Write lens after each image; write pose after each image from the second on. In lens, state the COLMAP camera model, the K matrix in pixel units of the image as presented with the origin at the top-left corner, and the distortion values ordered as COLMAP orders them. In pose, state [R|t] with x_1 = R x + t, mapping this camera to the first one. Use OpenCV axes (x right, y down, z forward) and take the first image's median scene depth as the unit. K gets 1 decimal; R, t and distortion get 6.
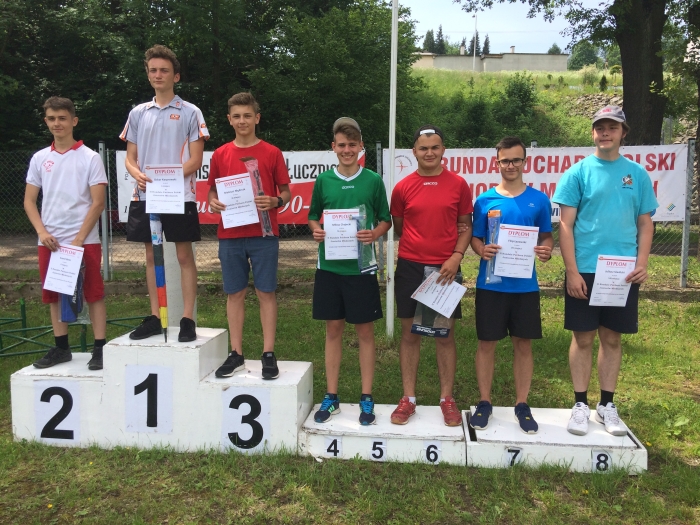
lens RADIAL K [[595.5, 0, 350.0], [0, 595.5, 262.5], [0, 0, 1]] dist [0.123770, -0.253933]
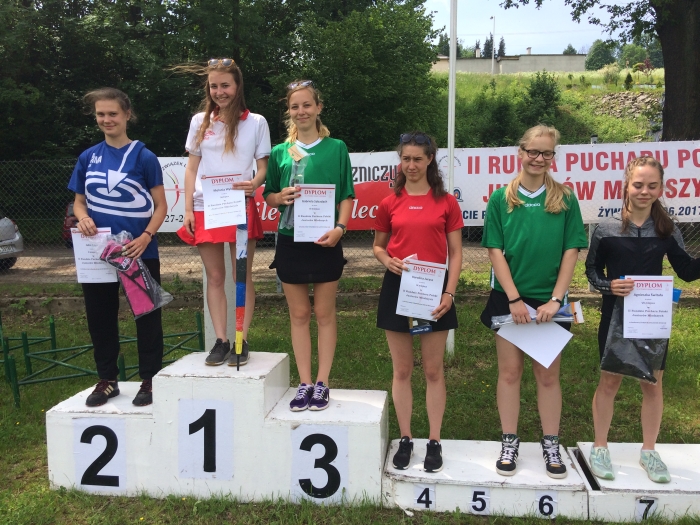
lens RADIAL K [[585.6, 0, 350.0], [0, 585.6, 262.5], [0, 0, 1]] dist [0.157072, -0.305161]
pose [[0.999605, -0.016398, -0.022808, -0.102337], [0.016226, 0.999839, -0.007694, -0.016801], [0.022931, 0.007321, 0.999710, 0.149233]]
